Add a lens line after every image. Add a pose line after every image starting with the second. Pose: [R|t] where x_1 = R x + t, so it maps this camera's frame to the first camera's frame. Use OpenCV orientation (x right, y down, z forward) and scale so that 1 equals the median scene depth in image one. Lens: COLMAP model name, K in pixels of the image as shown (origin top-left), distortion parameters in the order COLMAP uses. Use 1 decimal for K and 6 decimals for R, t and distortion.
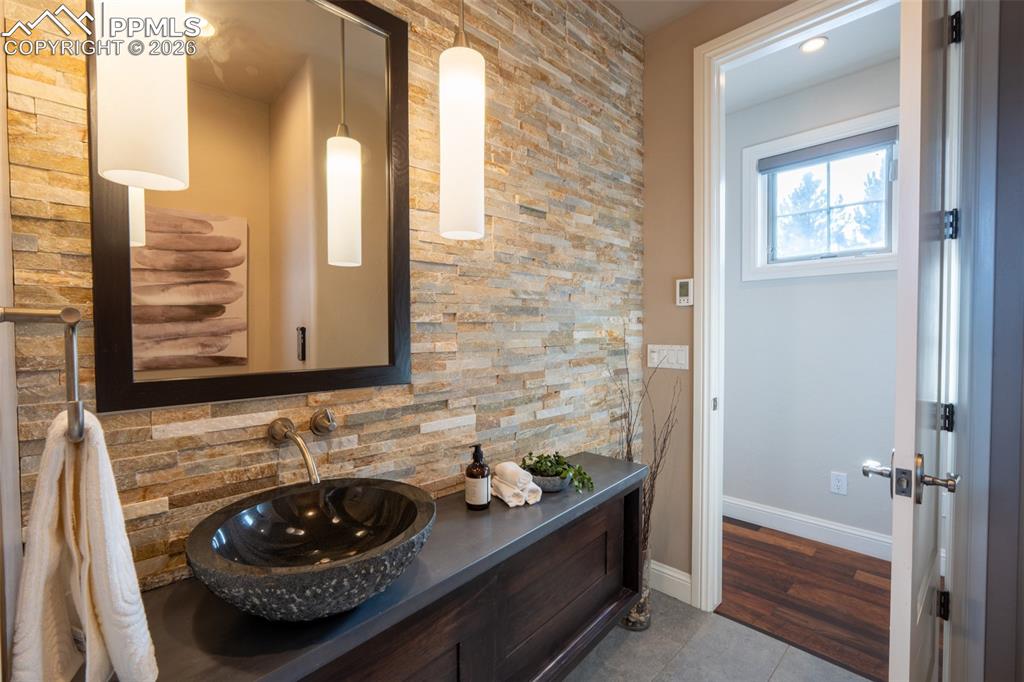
lens RADIAL K [[460.7, 0, 512.0], [0, 460.7, 341.0], [0, 0, 1]] dist [-0.013331, -0.000167]
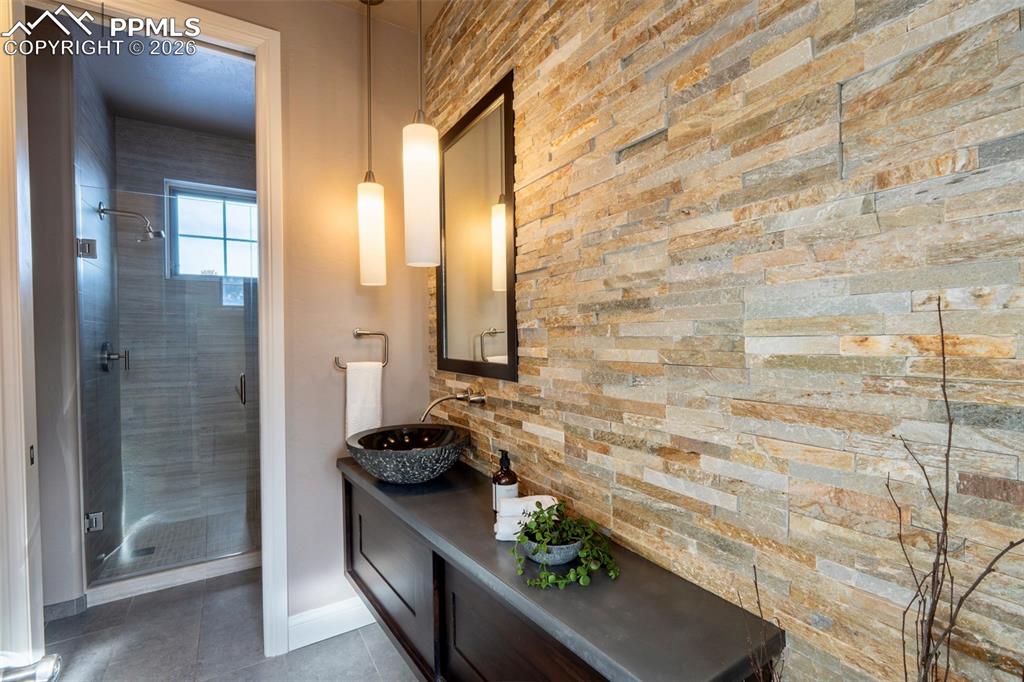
lens RADIAL K [[460.7, 0, 512.0], [0, 460.7, 341.0], [0, 0, 1]] dist [-0.013331, -0.000167]
pose [[-0.235257, 0.018868, -0.971750, 0.729204], [-0.010983, 0.999696, 0.022070, -0.029189], [0.971871, 0.015865, -0.234978, 1.029659]]
